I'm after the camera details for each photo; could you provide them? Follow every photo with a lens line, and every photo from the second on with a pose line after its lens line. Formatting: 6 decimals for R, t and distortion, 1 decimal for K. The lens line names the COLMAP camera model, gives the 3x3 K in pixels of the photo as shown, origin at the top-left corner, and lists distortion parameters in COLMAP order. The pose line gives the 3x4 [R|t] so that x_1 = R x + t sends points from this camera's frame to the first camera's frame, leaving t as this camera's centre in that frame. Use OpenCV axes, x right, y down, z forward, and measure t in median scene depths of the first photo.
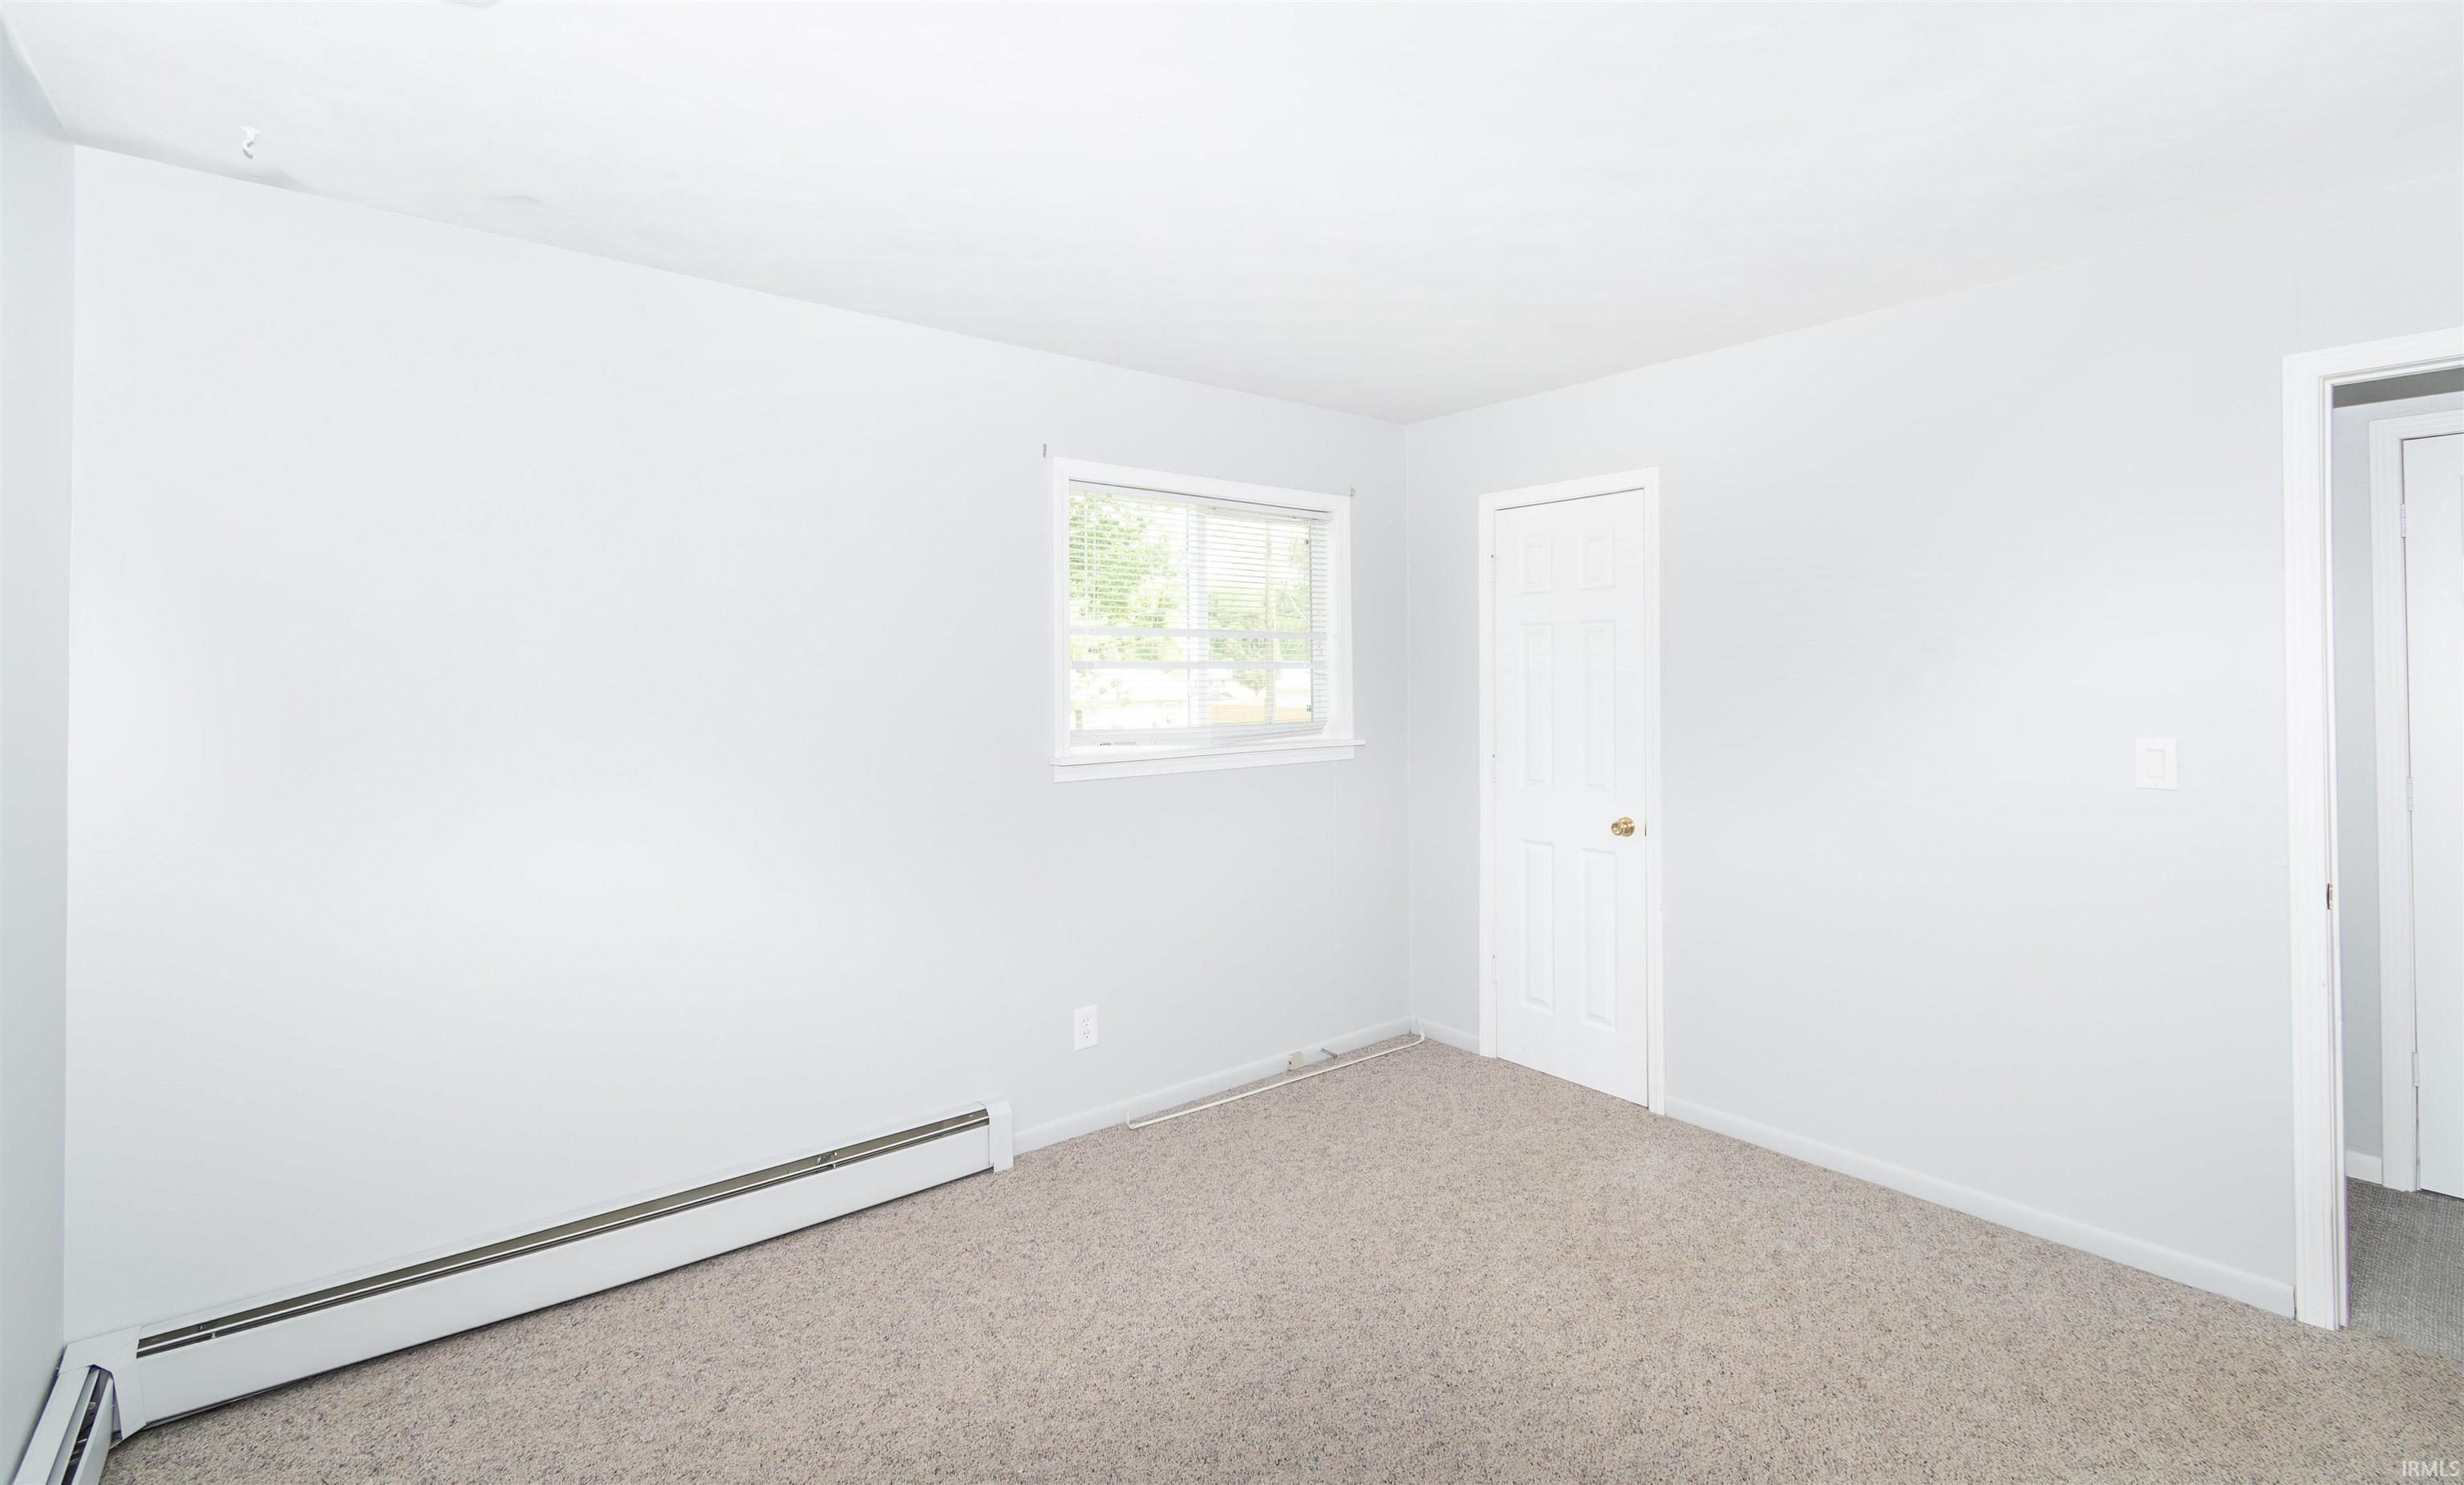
lens RADIAL K [[1103.5, 0, 1232.7], [0, 1103.5, 659.2], [0, 0, 1]] dist [-0.000372, -0.000477]
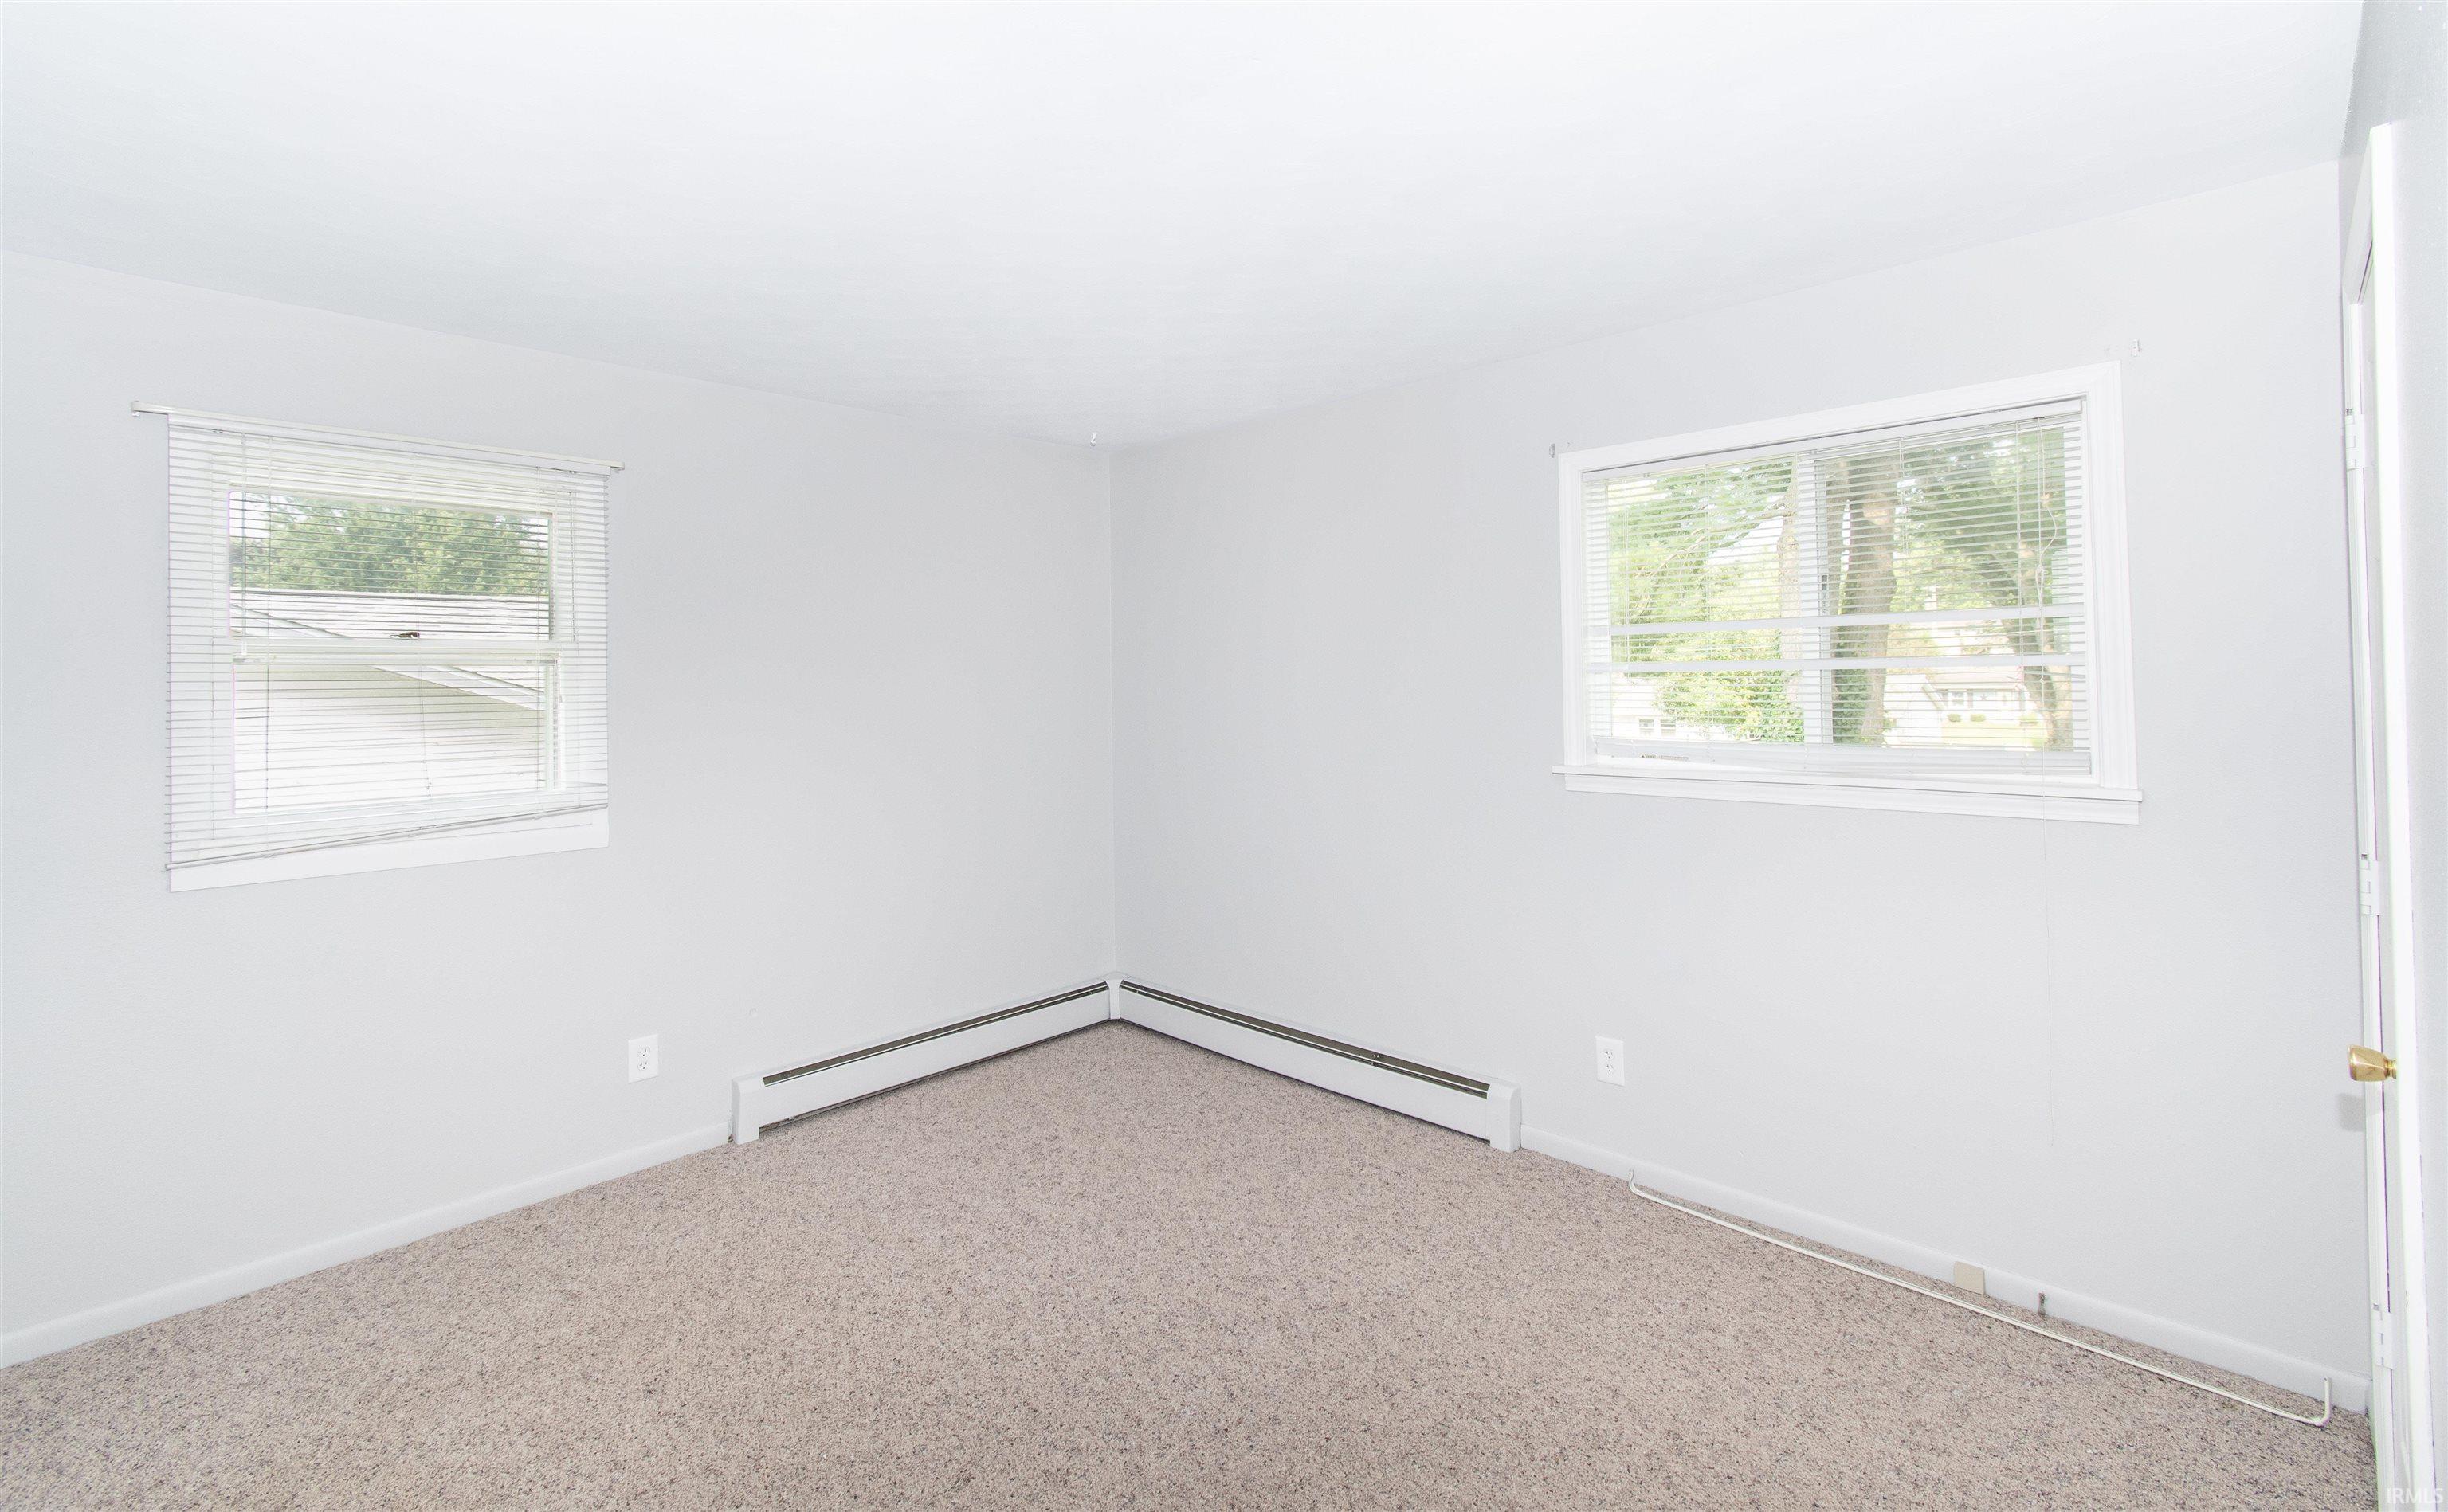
lens RADIAL K [[1071.7, 0, 1224.6], [0, 1071.7, 667.5], [0, 0, 1]] dist [0.000123, -0.000064]
pose [[0.120084, -0.009253, -0.992721, 0.786447], [0.025739, 0.999649, -0.006204, 0.002311], [0.992430, -0.024806, 0.120280, 0.632442]]
